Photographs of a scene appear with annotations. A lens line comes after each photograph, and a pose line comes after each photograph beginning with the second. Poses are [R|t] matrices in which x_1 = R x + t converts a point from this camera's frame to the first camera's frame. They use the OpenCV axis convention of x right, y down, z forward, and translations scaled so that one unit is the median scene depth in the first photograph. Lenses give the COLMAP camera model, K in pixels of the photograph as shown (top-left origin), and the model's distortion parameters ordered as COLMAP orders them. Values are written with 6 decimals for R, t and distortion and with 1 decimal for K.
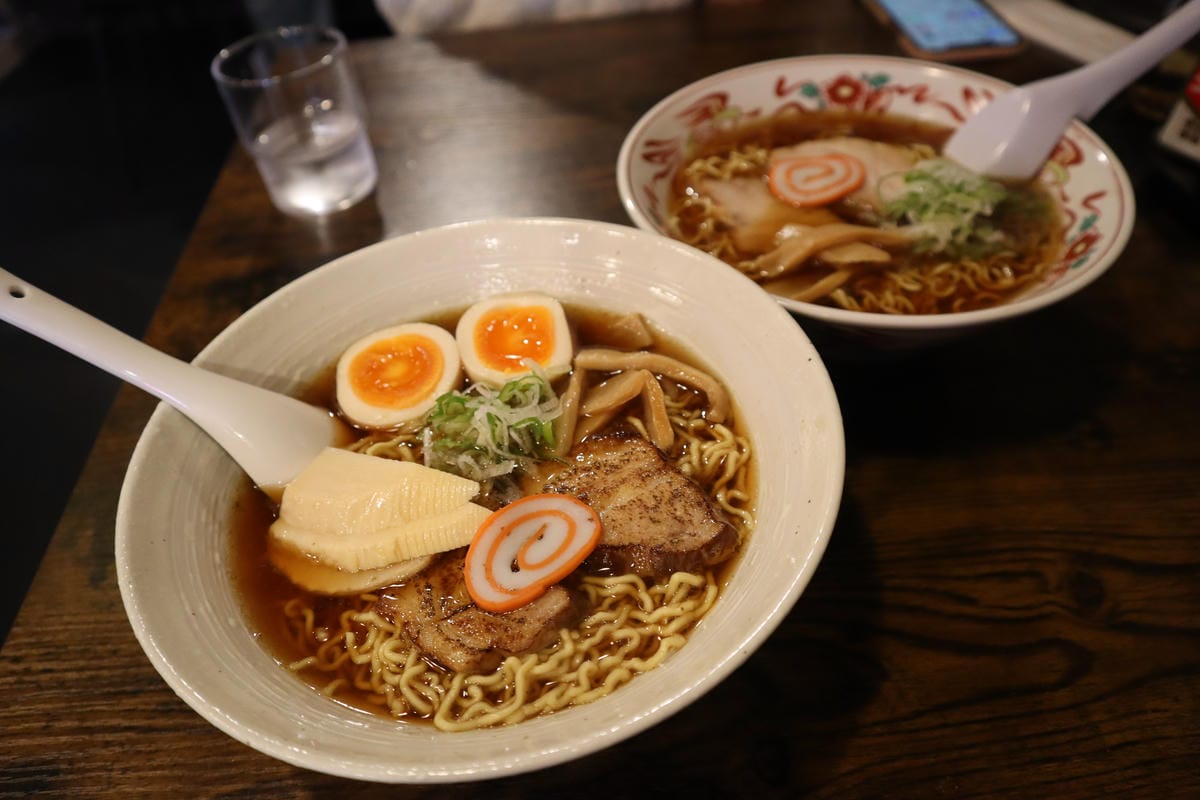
lens RADIAL K [[833.3, 0, 596.9], [0, 833.3, 401.4], [0, 0, 1]] dist [-0.115943, 0.059664]
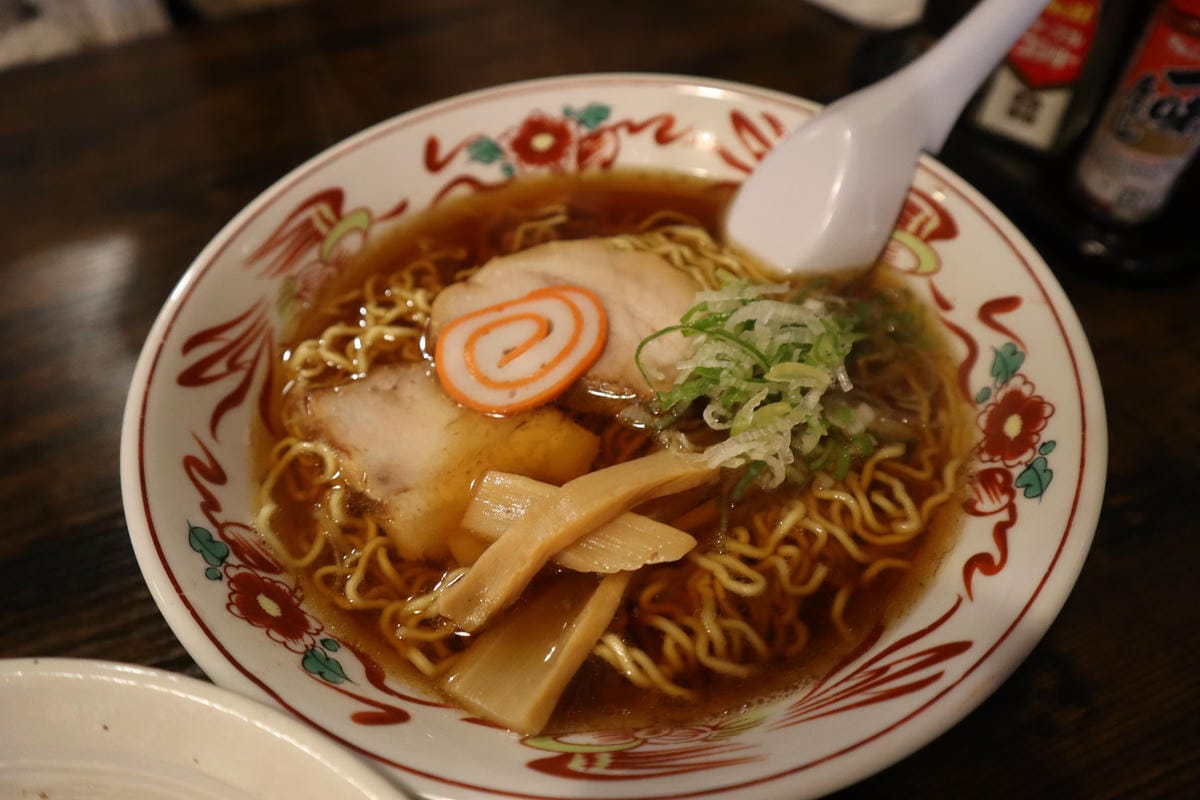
lens RADIAL K [[833.3, 0, 605.3], [0, 833.3, 393.9], [0, 0, 1]] dist [-0.115943, 0.059664]
pose [[0.937596, -0.235924, 0.255448, 0.171385], [0.221782, 0.971536, 0.083250, -0.274707], [-0.267818, -0.021400, 0.963232, 0.457776]]
